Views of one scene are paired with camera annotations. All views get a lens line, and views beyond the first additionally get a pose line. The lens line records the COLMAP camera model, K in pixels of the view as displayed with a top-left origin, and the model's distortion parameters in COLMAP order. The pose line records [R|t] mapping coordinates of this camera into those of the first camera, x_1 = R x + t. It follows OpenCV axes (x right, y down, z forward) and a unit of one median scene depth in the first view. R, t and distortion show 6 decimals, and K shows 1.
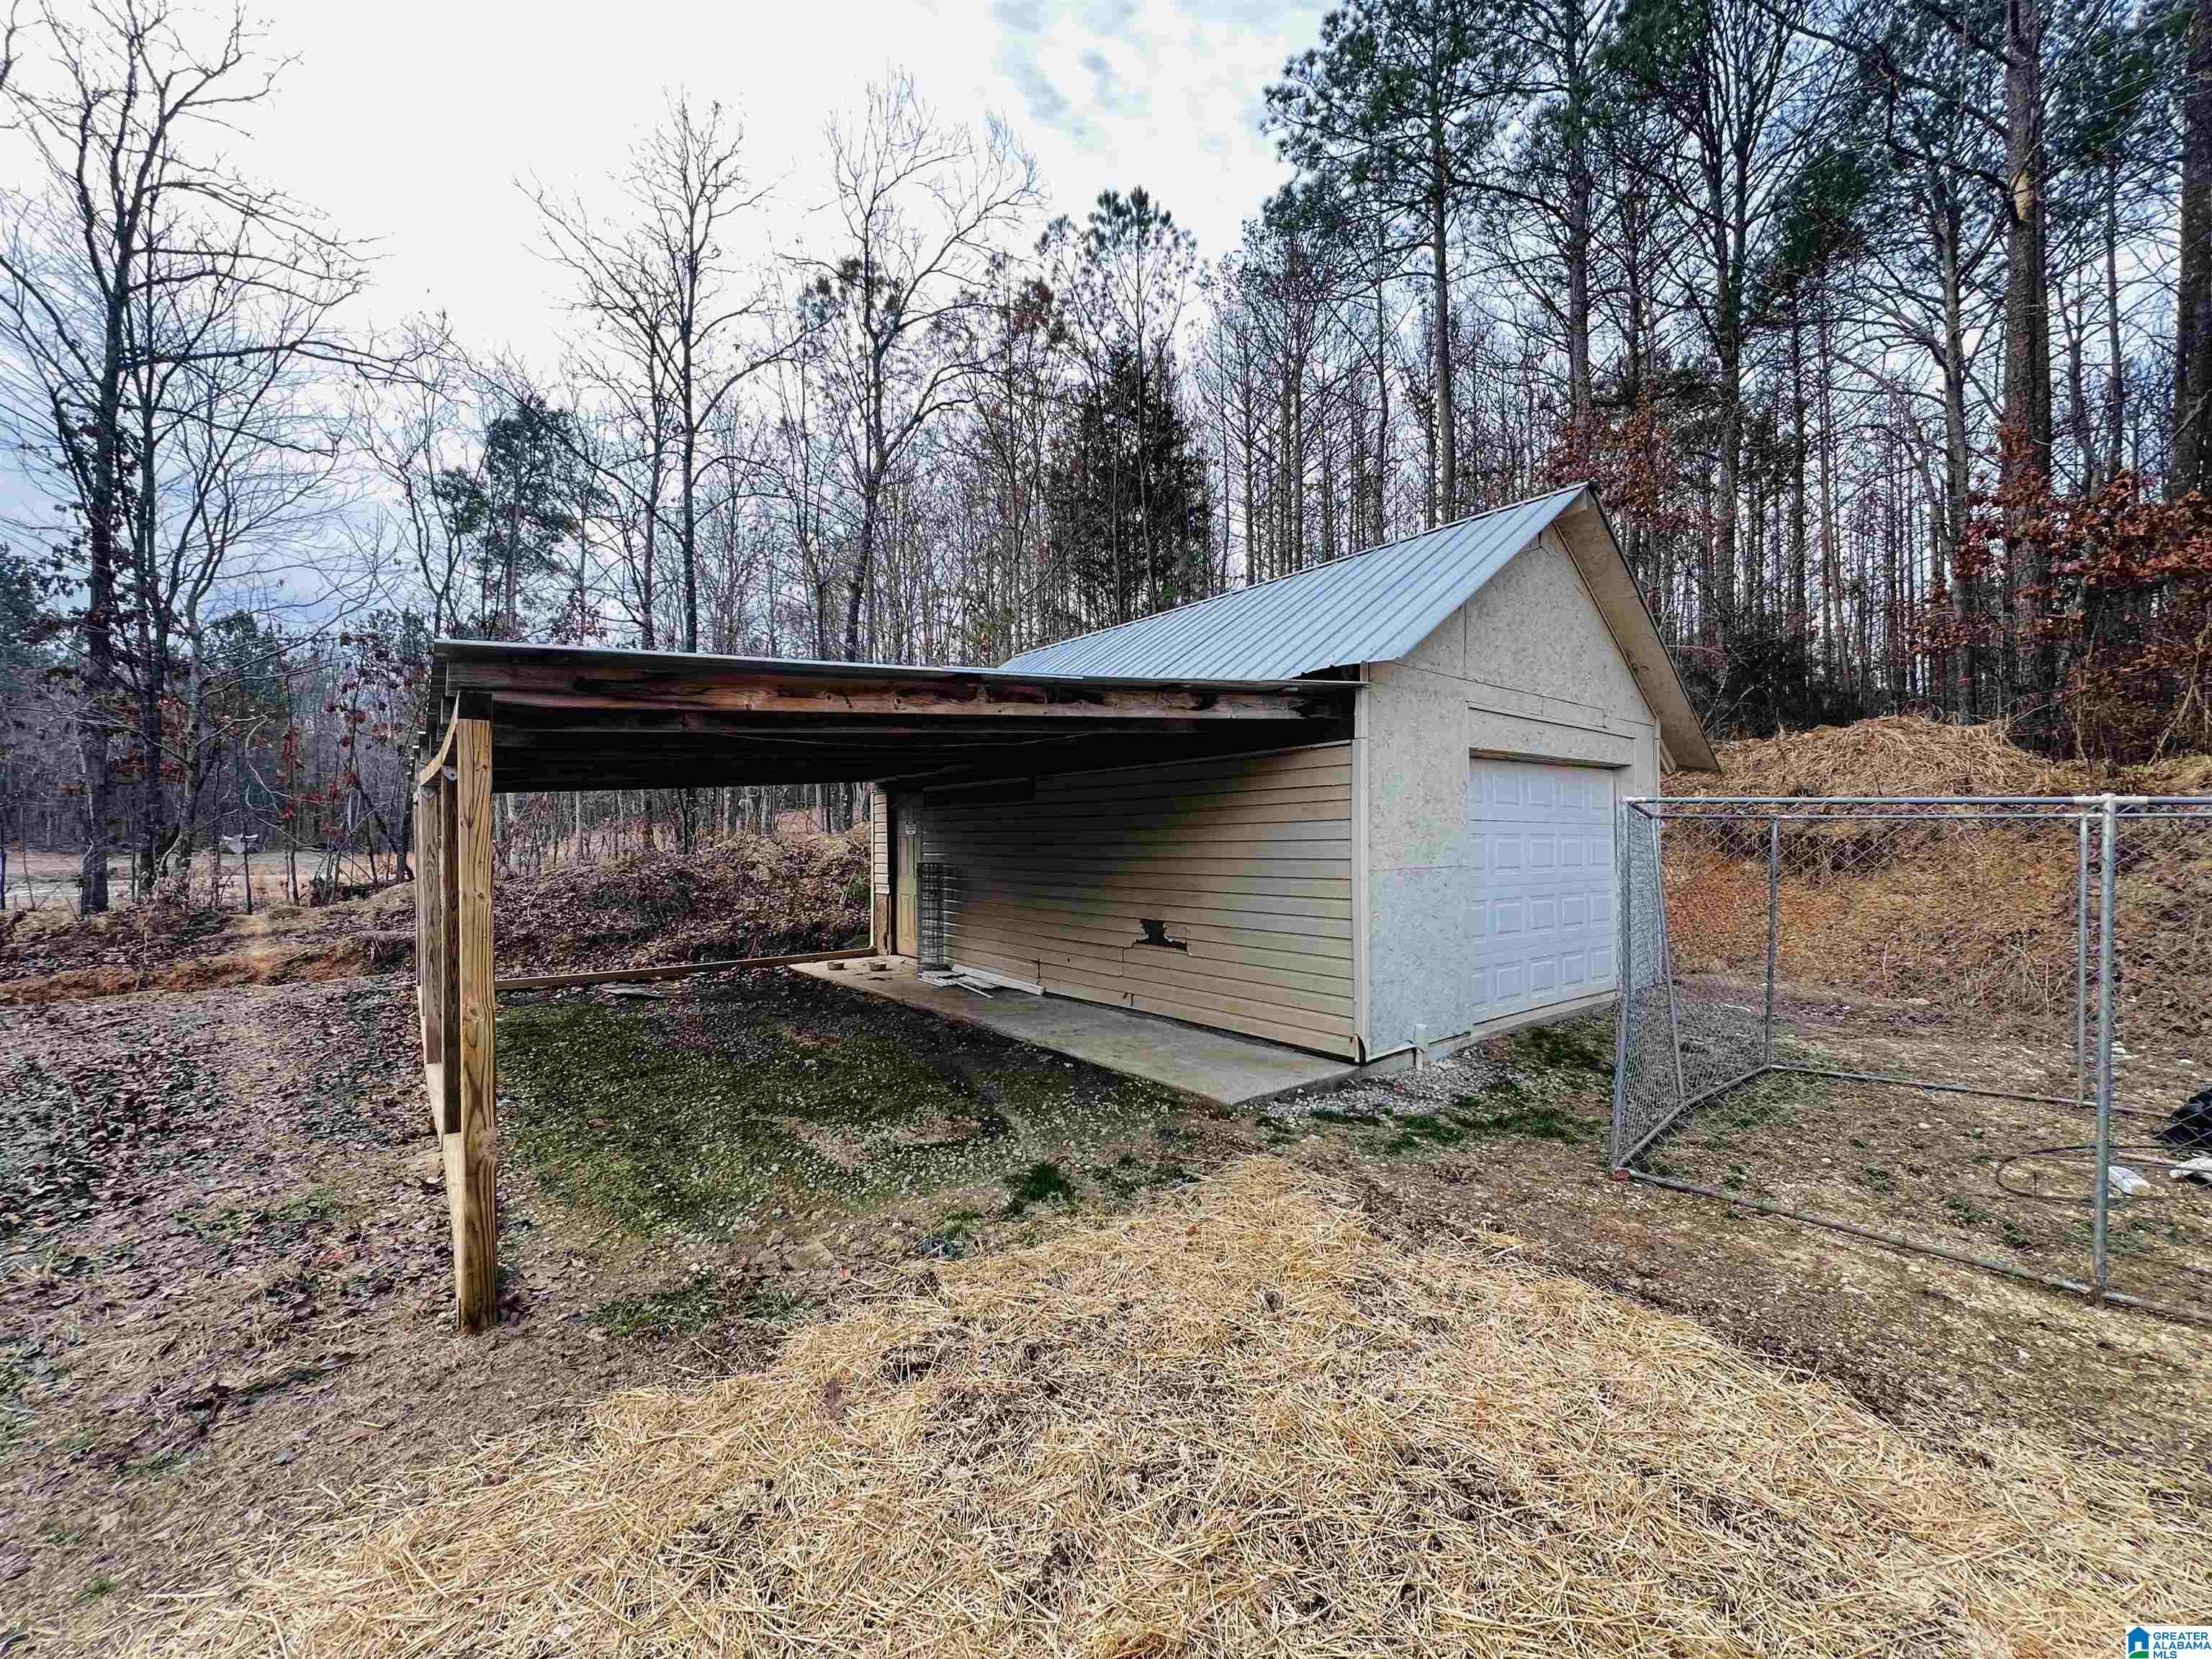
lens RADIAL K [[886.9, 0, 1103.3], [0, 886.9, 838.2], [0, 0, 1]] dist [0.001036, 0.000061]
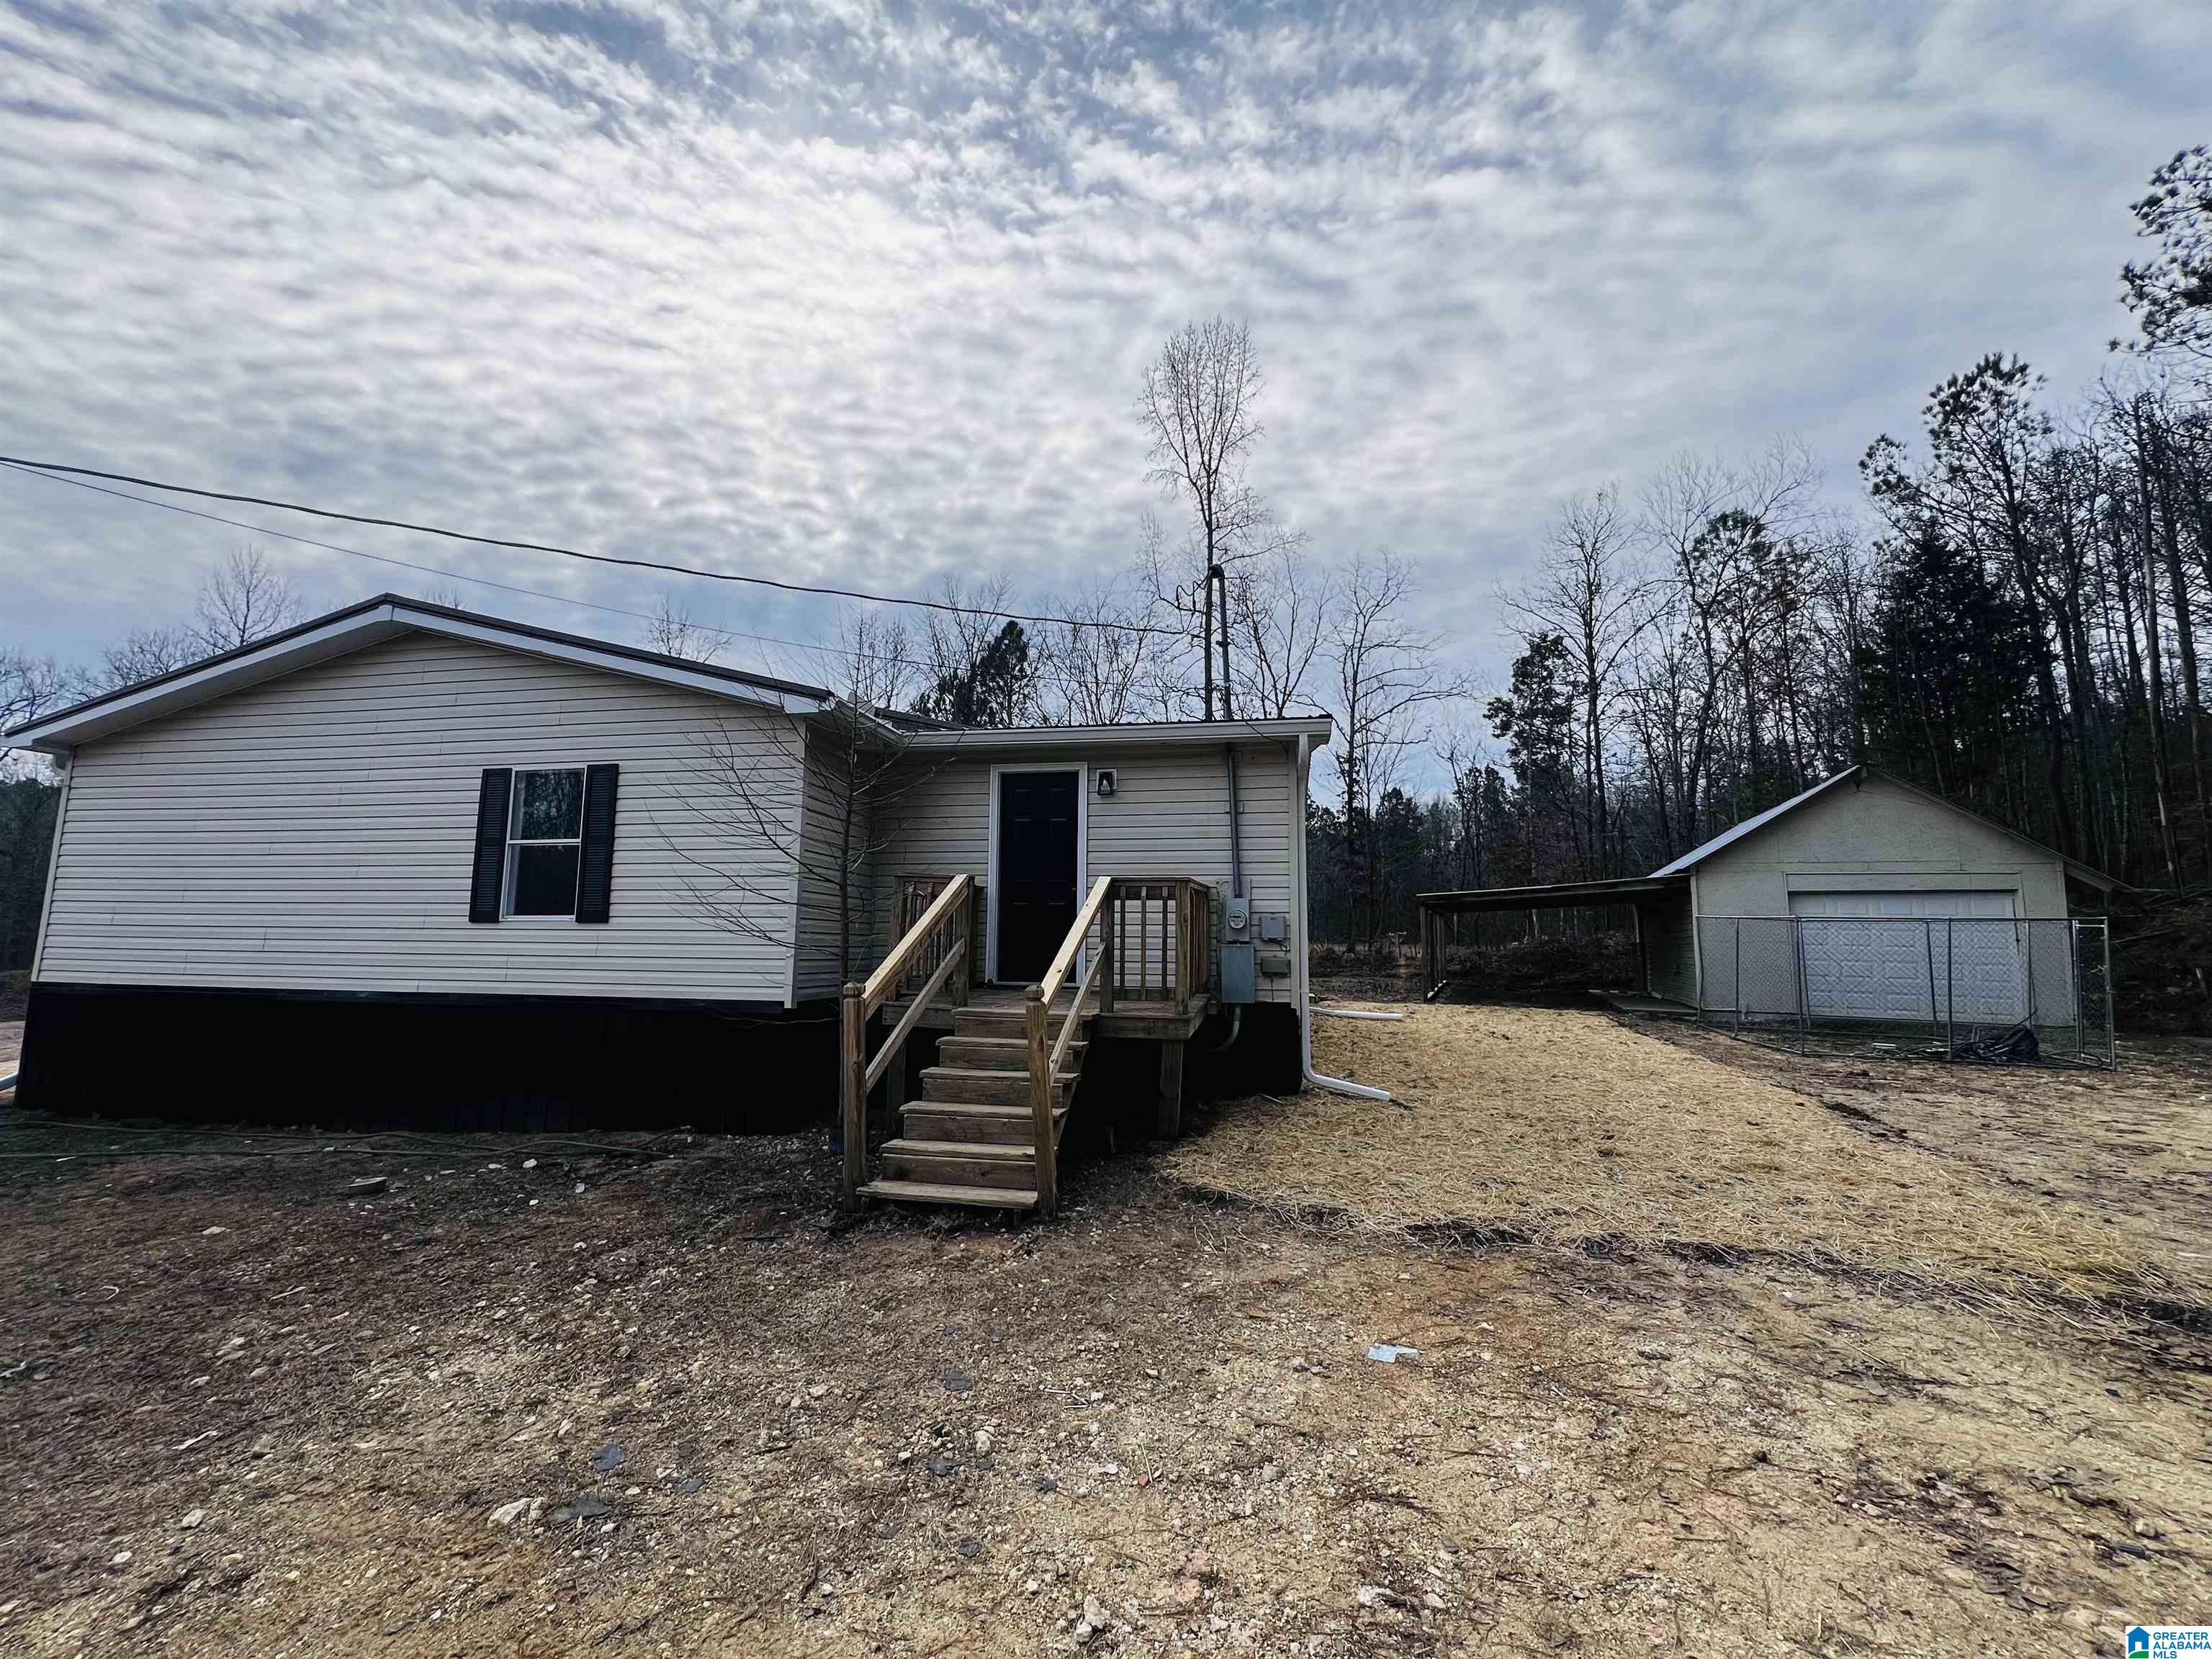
lens RADIAL K [[886.9, 0, 1105.4], [0, 886.9, 840.0], [0, 0, 1]] dist [0.001036, 0.000061]
pose [[0.463714, -0.087021, -0.881701, 0.546197], [-0.013323, 0.994367, -0.105147, 0.011633], [0.885885, 0.060505, 0.459942, -0.559196]]
